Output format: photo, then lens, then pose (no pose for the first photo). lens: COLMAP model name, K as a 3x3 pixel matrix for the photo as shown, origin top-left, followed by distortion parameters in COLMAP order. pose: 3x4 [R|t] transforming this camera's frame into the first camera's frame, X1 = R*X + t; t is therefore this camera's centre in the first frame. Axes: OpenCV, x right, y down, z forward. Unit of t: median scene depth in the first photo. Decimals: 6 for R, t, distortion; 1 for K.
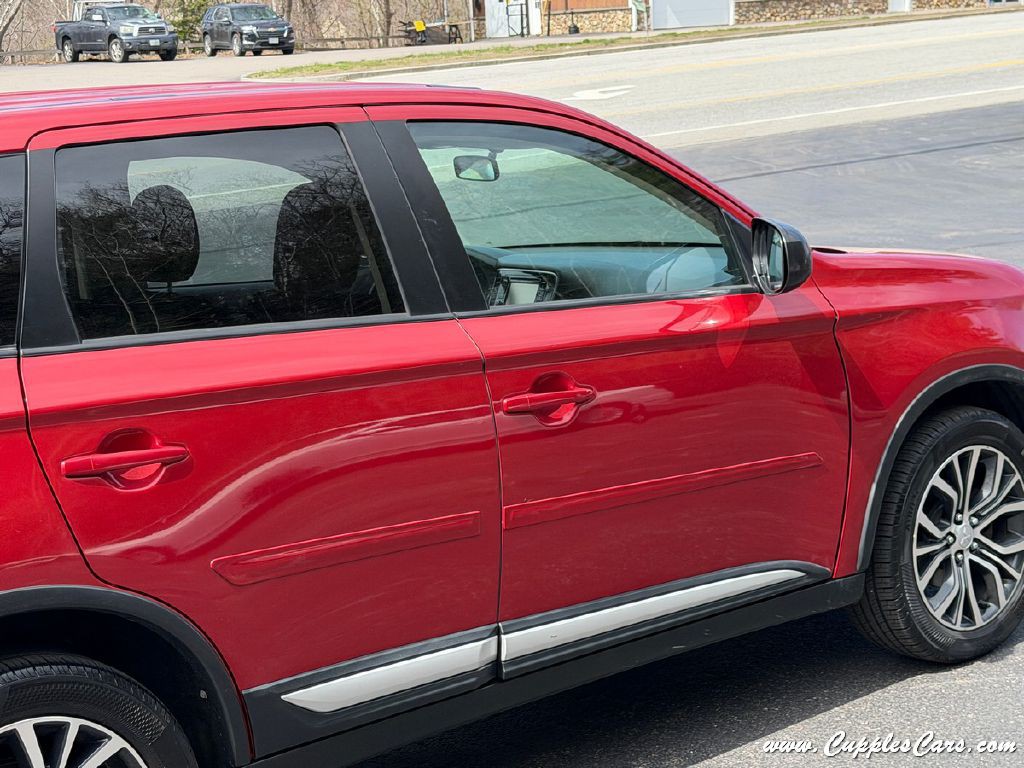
lens RADIAL K [[1350.3, 0, 515.4], [0, 1350.3, 388.2], [0, 0, 1]] dist [0.115621, -0.146656]
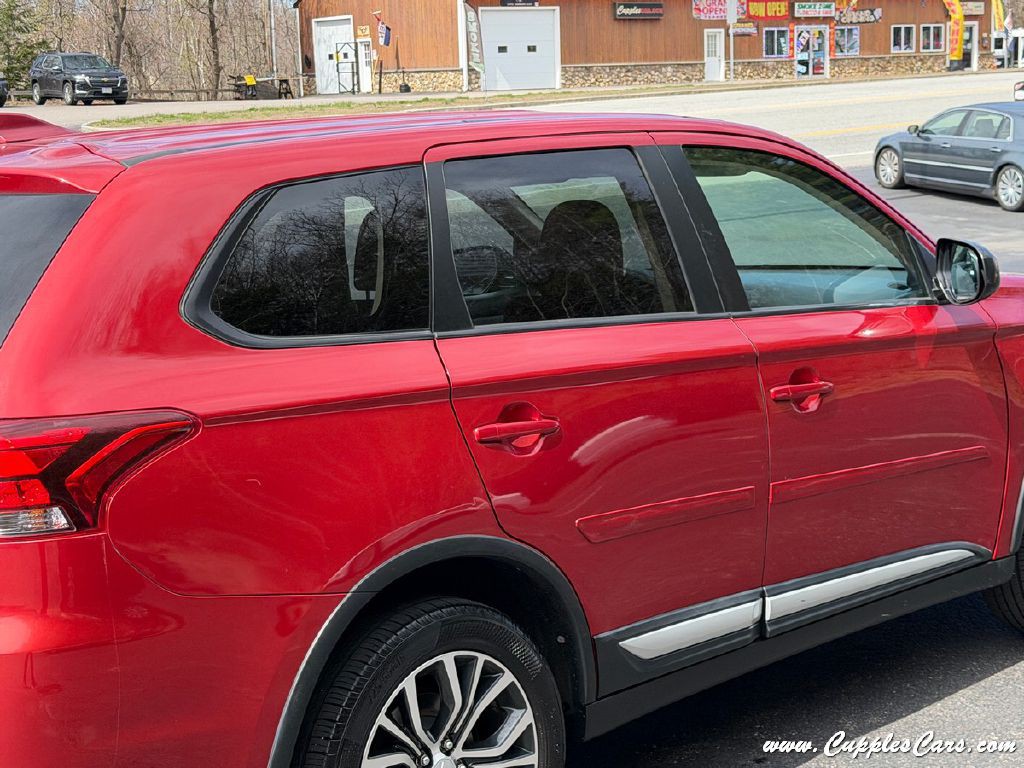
lens RADIAL K [[1350.3, 0, 515.4], [0, 1350.3, 388.2], [0, 0, 1]] dist [0.115621, -0.146656]
pose [[0.995204, 0.004664, 0.097708, -0.329458], [-0.000958, 0.999279, -0.037949, 0.050424], [-0.097815, 0.037673, 0.994491, -0.114347]]
